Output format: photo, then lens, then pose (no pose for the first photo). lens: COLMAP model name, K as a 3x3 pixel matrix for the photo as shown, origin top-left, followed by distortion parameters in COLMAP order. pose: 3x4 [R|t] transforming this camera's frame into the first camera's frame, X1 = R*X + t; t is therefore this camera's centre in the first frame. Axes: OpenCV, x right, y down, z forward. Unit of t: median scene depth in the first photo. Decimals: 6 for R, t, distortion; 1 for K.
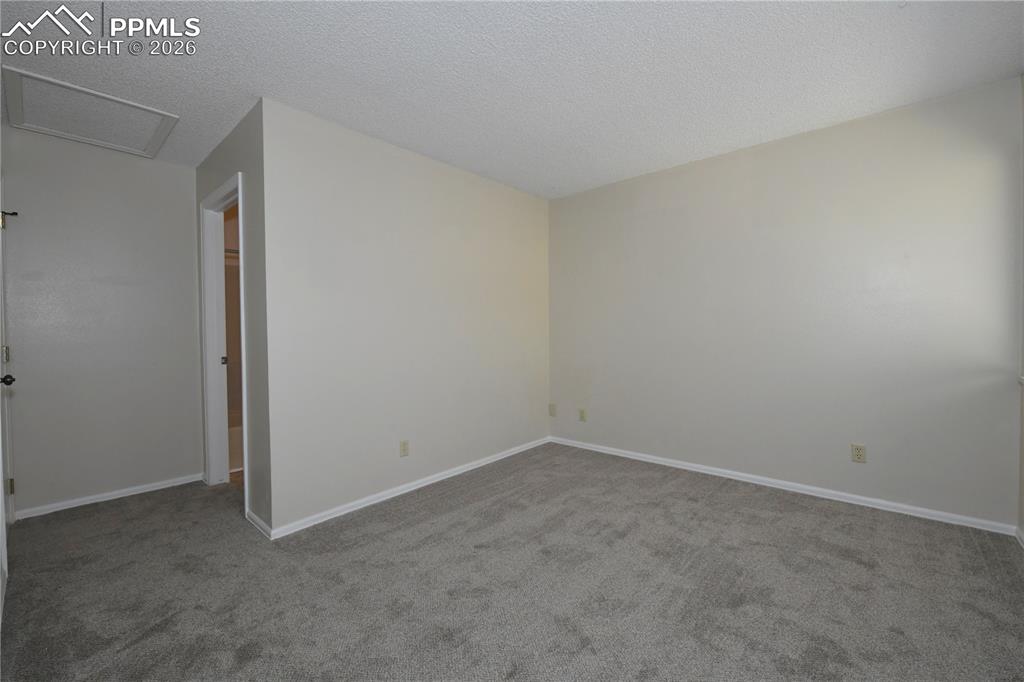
lens RADIAL K [[413.6, 0, 510.4], [0, 413.6, 339.4], [0, 0, 1]] dist [-0.009301, -0.000972]
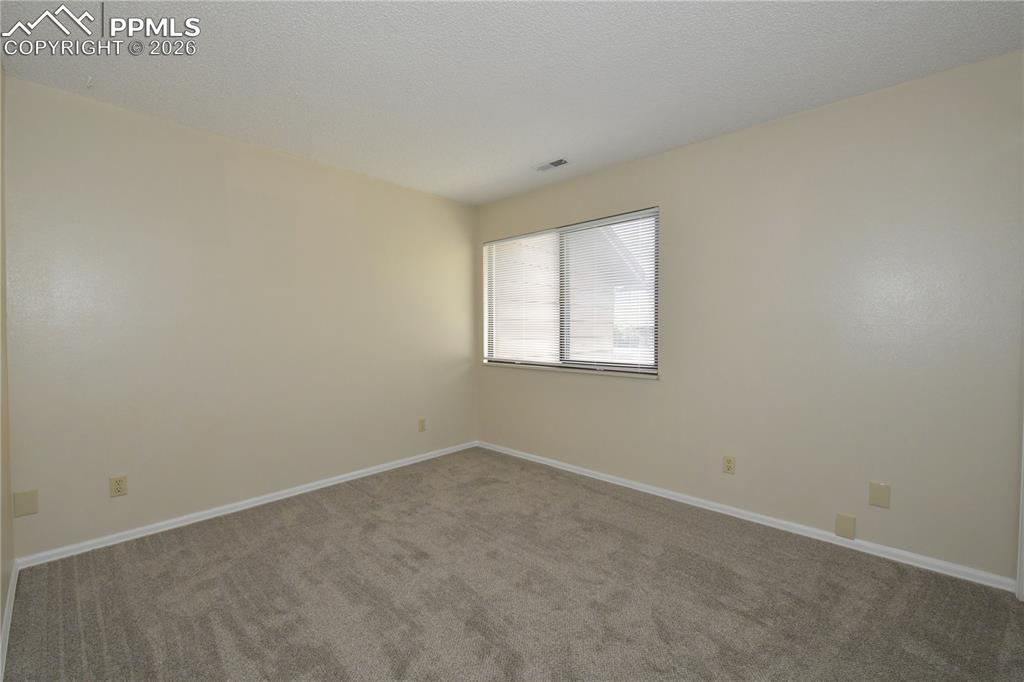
lens RADIAL K [[413.6, 0, 510.4], [0, 413.6, 339.4], [0, 0, 1]] dist [-0.009301, -0.000972]
pose [[0.030174, -0.015618, 0.999423, -0.579325], [0.014009, 0.999786, 0.015201, -0.041455], [-0.999446, 0.013543, 0.030386, 0.623598]]
